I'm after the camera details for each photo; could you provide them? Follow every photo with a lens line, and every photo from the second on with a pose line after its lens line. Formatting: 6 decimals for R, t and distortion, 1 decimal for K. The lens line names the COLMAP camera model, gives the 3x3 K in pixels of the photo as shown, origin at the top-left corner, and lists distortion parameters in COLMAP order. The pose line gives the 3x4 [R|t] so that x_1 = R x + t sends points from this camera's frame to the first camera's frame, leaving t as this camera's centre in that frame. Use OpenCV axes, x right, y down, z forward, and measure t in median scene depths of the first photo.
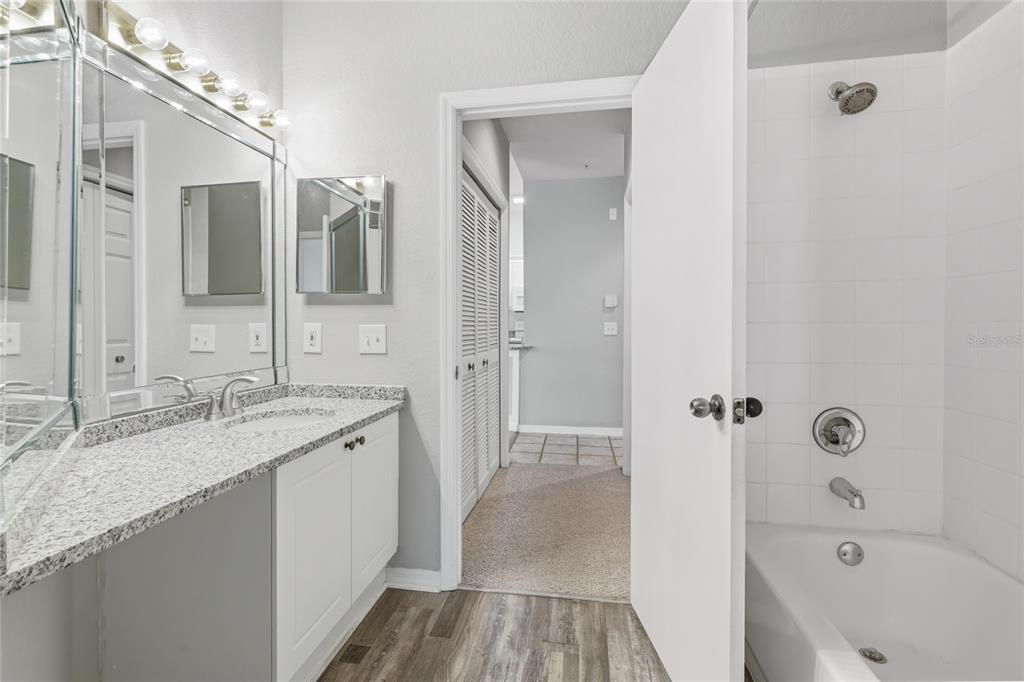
lens RADIAL K [[465.9, 0, 497.9], [0, 465.9, 336.2], [0, 0, 1]] dist [0.000443, 0.000223]
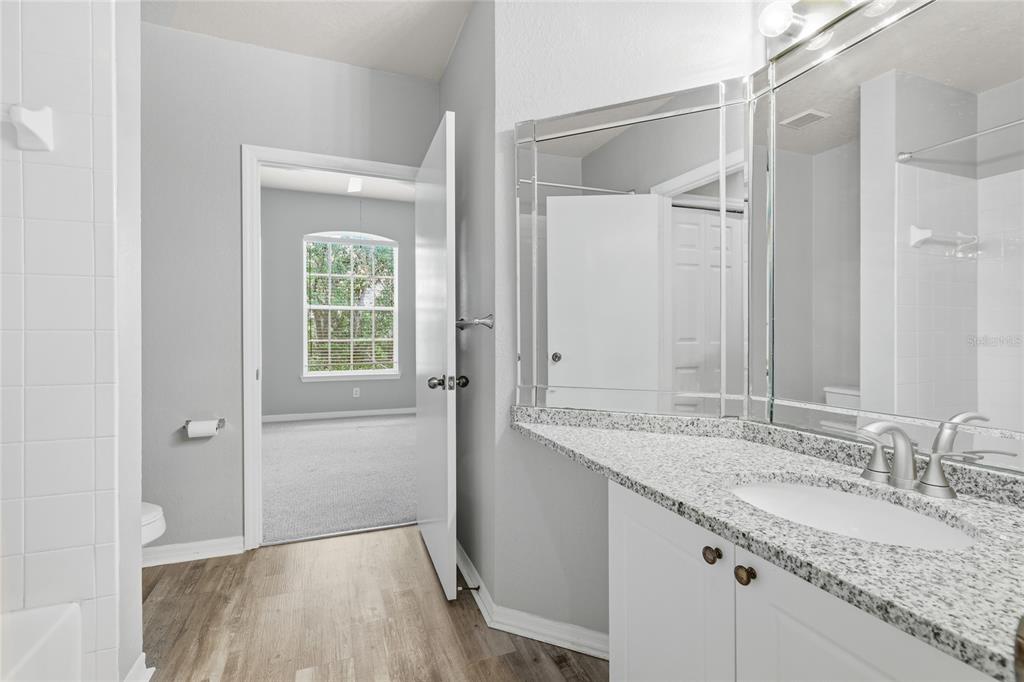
lens RADIAL K [[465.9, 0, 497.9], [0, 465.9, 336.2], [0, 0, 1]] dist [0.000443, 0.000223]
pose [[-0.869319, 0.007710, -0.494191, 0.117225], [-0.006275, 0.999626, 0.026633, -0.023847], [0.494211, 0.026253, -0.868945, 0.925847]]
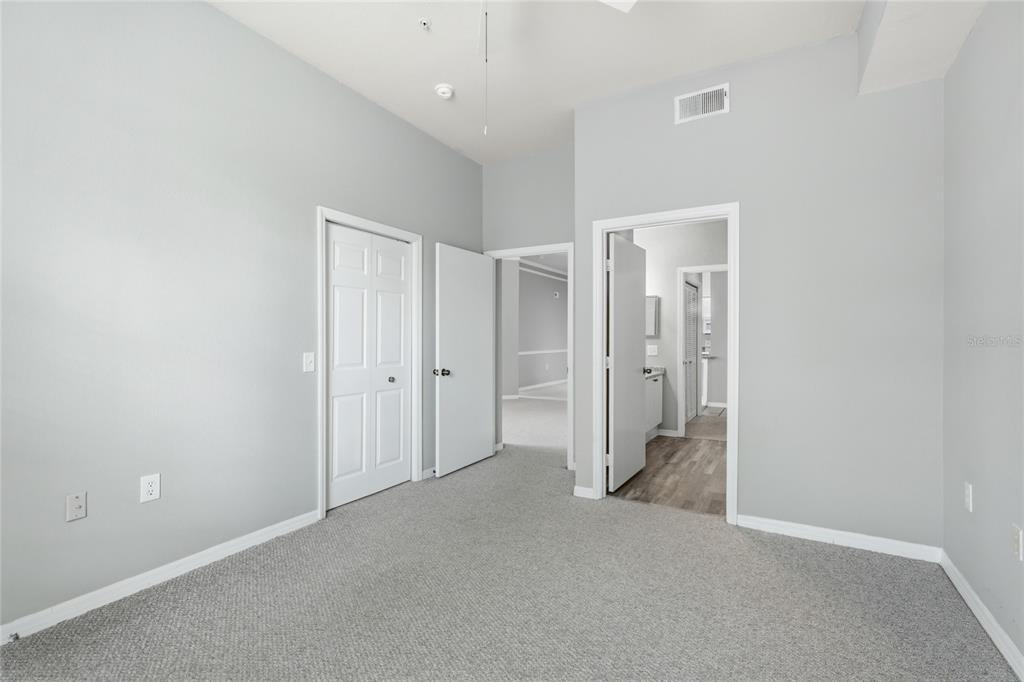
lens RADIAL K [[452.6, 0, 512.0], [0, 452.6, 341.0], [0, 0, 1]] dist [-0.020125, 0.000081]
pose [[0.933946, 0.001634, -0.357410, -0.086531], [-0.010443, 0.999687, -0.022718, 0.022413], [0.357261, 0.024949, 0.933671, -2.055292]]
